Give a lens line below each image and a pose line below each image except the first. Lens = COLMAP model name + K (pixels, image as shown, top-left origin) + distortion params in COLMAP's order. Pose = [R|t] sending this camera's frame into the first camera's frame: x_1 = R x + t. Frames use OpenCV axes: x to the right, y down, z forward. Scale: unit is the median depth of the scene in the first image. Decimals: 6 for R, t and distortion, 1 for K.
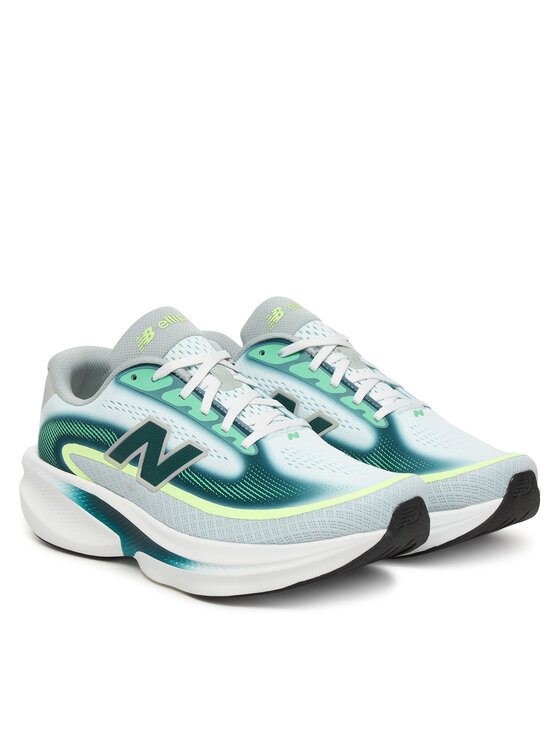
lens RADIAL K [[1951.9, 0, 279.7], [0, 1951.9, 373.0], [0, 0, 1]] dist [-0.307379, 0.000000]
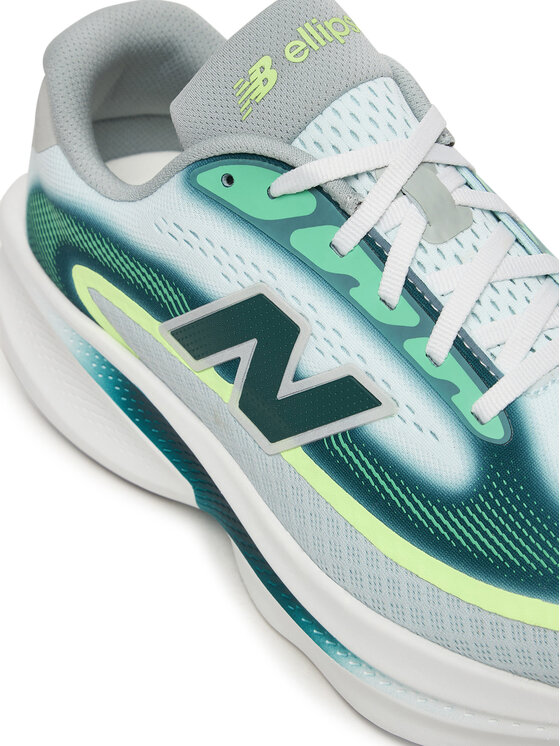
lens RADIAL K [[1950.3, 0, 280.4], [0, 1950.3, 372.1], [0, 0, 1]] dist [-0.192500, 0.000000]
pose [[0.998600, 0.045161, -0.027529, -0.049470], [-0.027584, 0.888802, 0.457460, -0.164072], [0.045127, -0.456060, 0.888804, 0.596366]]
